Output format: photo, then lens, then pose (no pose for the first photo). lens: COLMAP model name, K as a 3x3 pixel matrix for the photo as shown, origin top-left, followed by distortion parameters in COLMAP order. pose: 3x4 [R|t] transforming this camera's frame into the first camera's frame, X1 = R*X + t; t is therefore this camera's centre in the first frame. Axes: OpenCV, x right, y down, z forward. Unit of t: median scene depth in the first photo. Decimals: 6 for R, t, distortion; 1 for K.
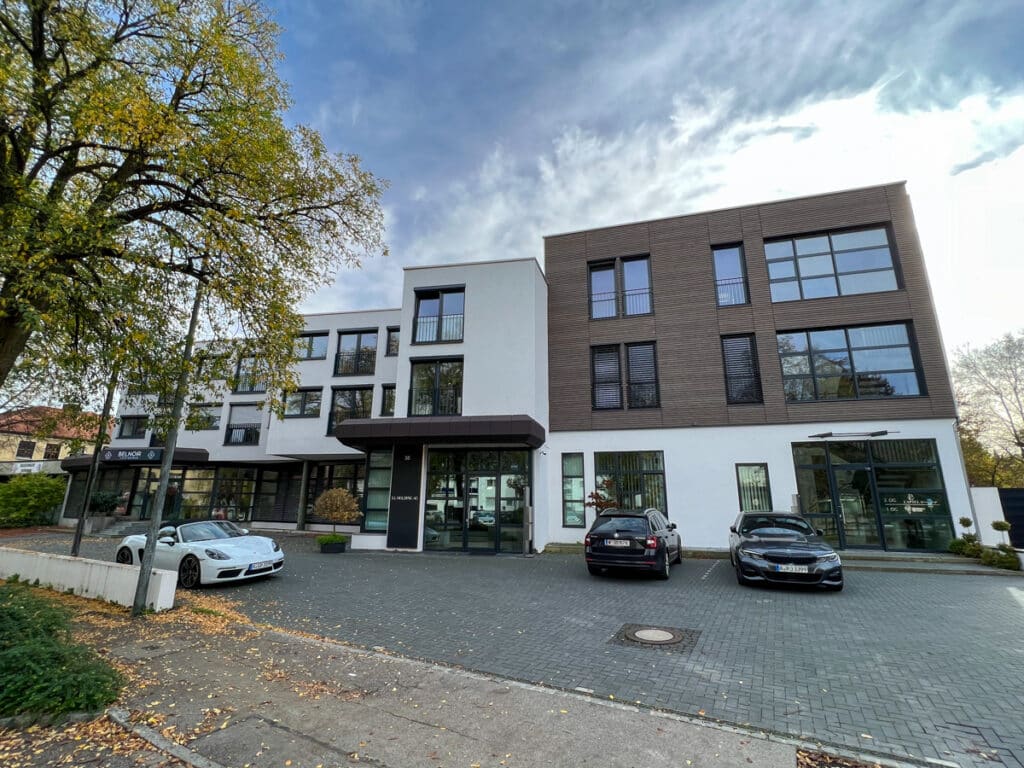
lens RADIAL K [[492.3, 0, 512.0], [0, 492.3, 384.0], [0, 0, 1]] dist [0.026362, 0.000014]
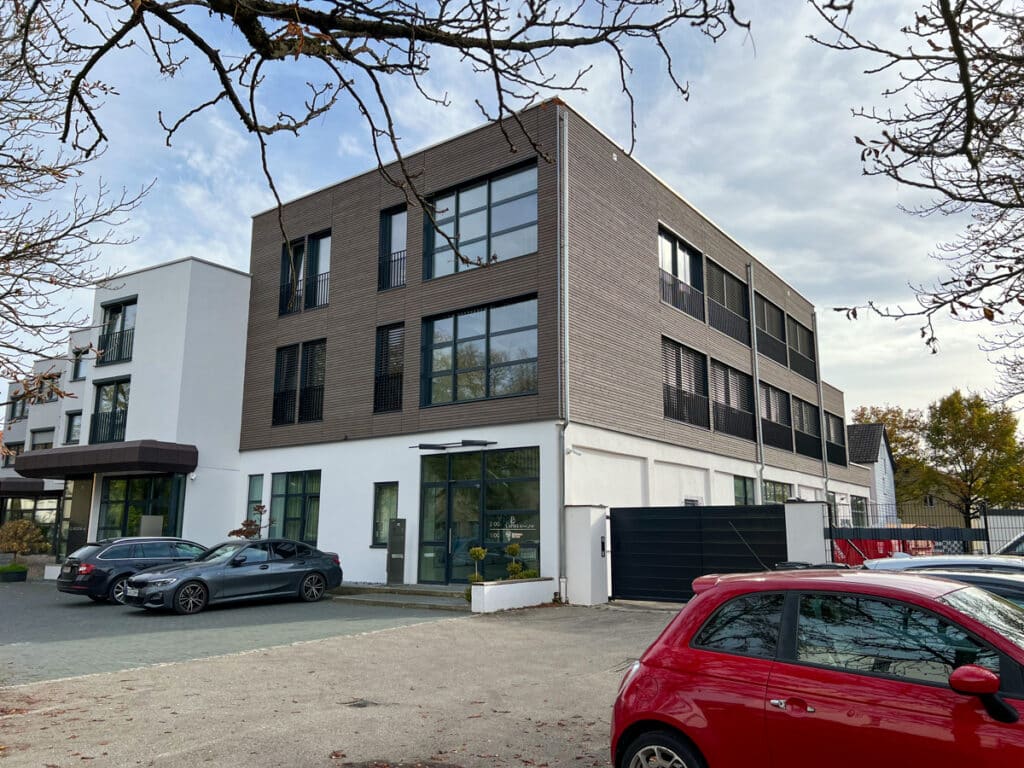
lens RADIAL K [[767.8, 0, 512.0], [0, 767.8, 384.0], [0, 0, 1]] dist [0.036345, -0.008057]
pose [[0.936046, -0.070571, -0.344729, 1.082931], [0.092444, 0.994589, 0.047408, -0.044516], [0.339518, -0.076244, 0.937504, -0.125312]]
